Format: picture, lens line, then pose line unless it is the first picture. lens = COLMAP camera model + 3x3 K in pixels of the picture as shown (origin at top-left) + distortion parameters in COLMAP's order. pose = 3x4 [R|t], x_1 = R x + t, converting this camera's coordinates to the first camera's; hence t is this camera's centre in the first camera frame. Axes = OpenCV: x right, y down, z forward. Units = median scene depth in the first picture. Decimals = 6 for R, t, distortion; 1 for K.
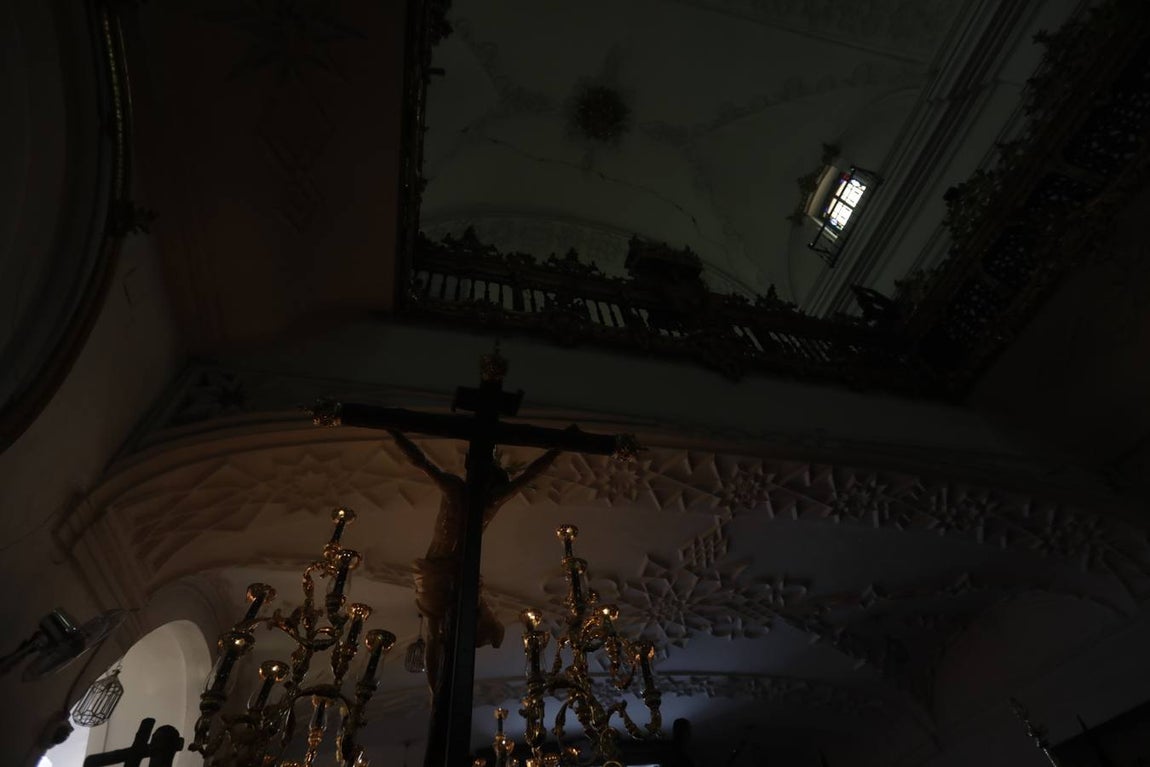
lens RADIAL K [[535.3, 0, 575.0], [0, 535.3, 383.5], [0, 0, 1]] dist [-0.032381, 0.014194]
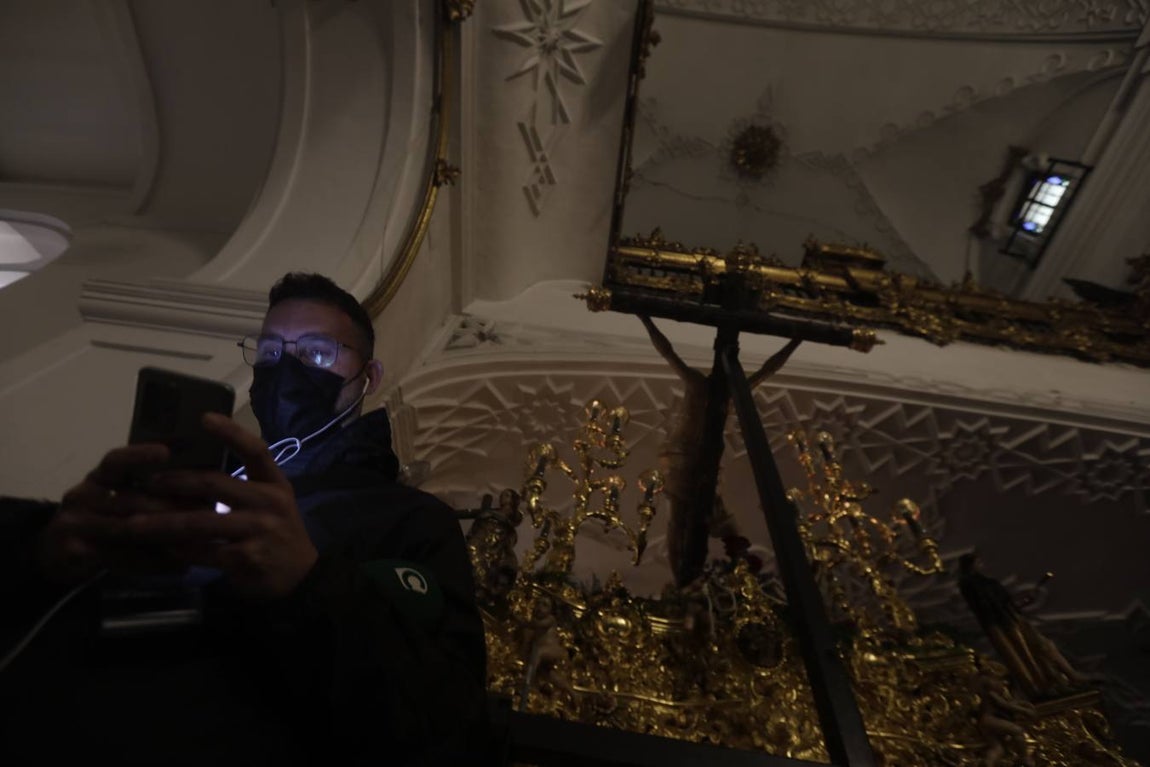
lens RADIAL K [[535.3, 0, 575.0], [0, 535.3, 383.5], [0, 0, 1]] dist [-0.032381, 0.014194]
pose [[0.969577, -0.014476, -0.244358, -0.114079], [-0.017033, 0.991840, -0.126342, 0.198431], [0.244193, 0.126661, 0.961419, -0.069615]]
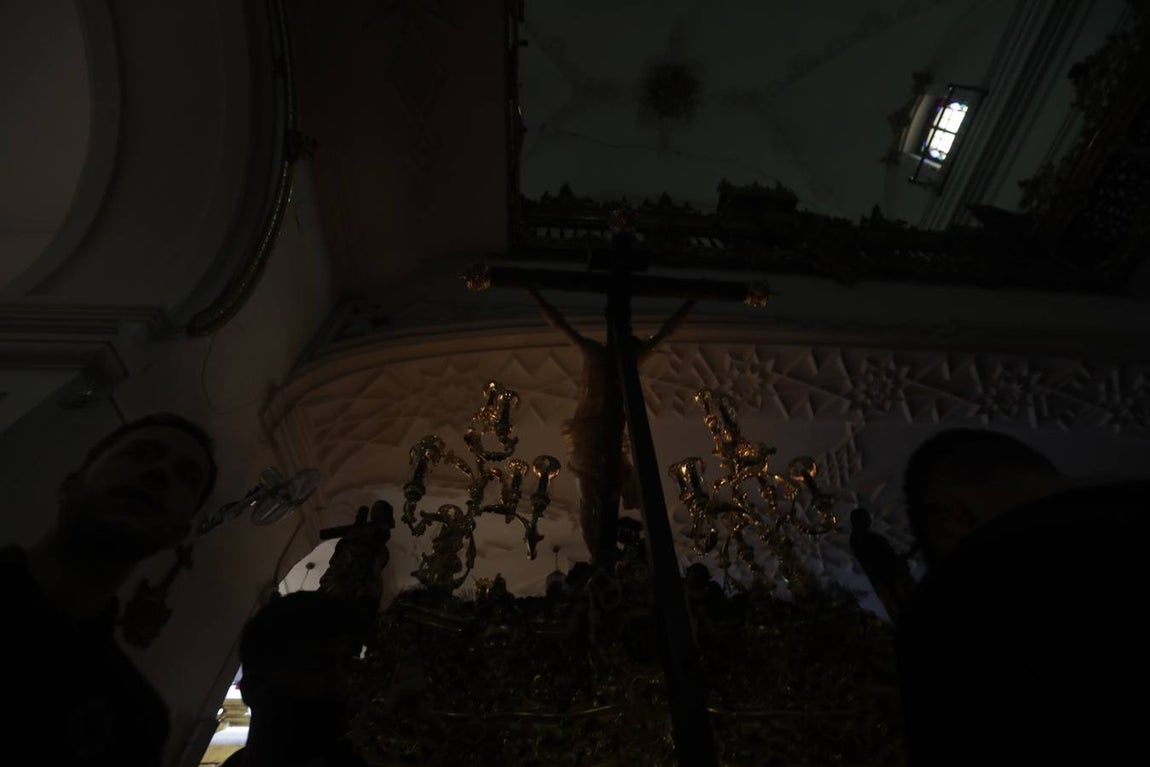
lens RADIAL K [[535.3, 0, 575.0], [0, 535.3, 383.5], [0, 0, 1]] dist [-0.032381, 0.014194]
pose [[0.982208, -0.098331, -0.159994, -0.057291], [0.092496, 0.994761, -0.043533, 0.172921], [0.163437, 0.027959, 0.986158, -0.025679]]
